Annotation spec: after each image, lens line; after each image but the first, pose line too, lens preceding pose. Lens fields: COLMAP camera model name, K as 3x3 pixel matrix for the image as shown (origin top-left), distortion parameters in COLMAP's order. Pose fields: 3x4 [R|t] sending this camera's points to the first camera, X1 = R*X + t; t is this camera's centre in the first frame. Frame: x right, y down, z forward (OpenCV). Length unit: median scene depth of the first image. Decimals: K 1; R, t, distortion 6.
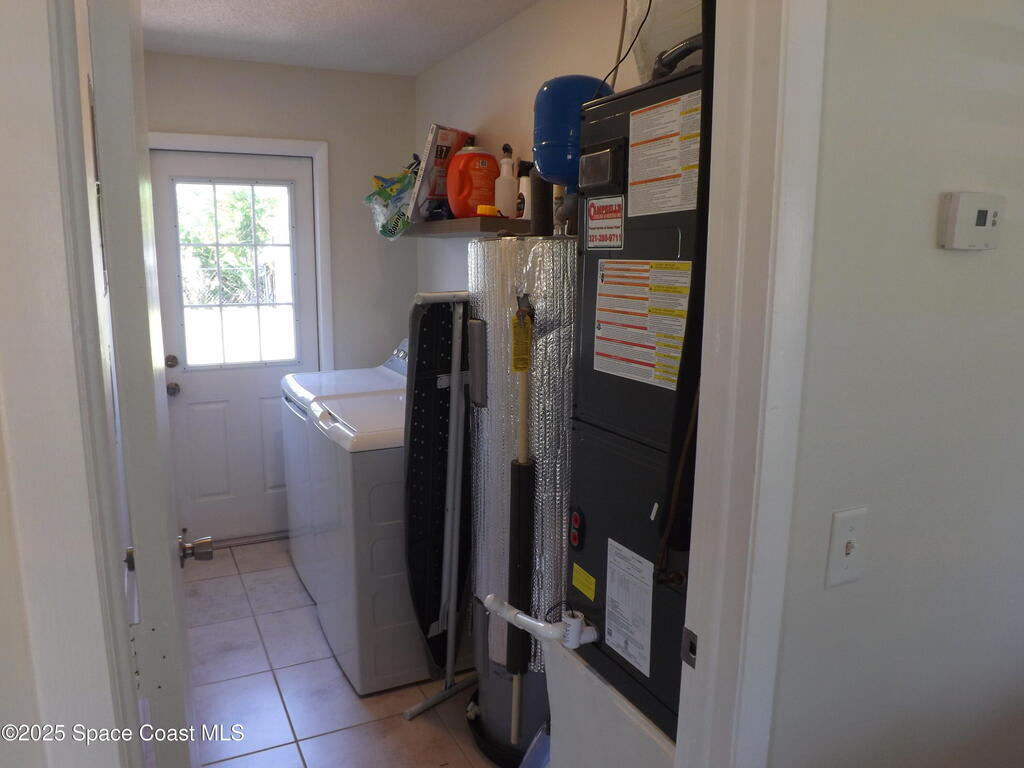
lens RADIAL K [[734.4, 0, 512.0], [0, 734.4, 384.0], [0, 0, 1]] dist [-0.053126, 0.000790]
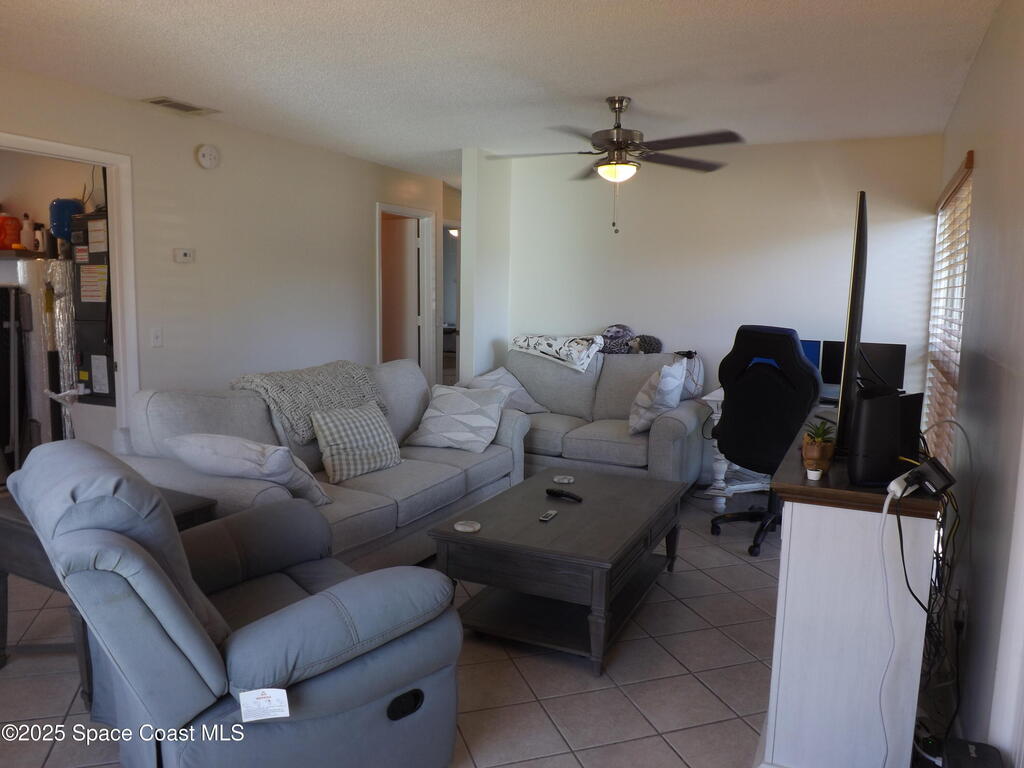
lens RADIAL K [[734.4, 0, 512.0], [0, 734.4, 384.0], [0, 0, 1]] dist [-0.053126, 0.000790]
pose [[0.797774, -0.069288, 0.598962, -0.209847], [0.097025, 0.995182, -0.014108, 0.405387], [-0.595099, 0.069369, 0.800653, -1.842812]]
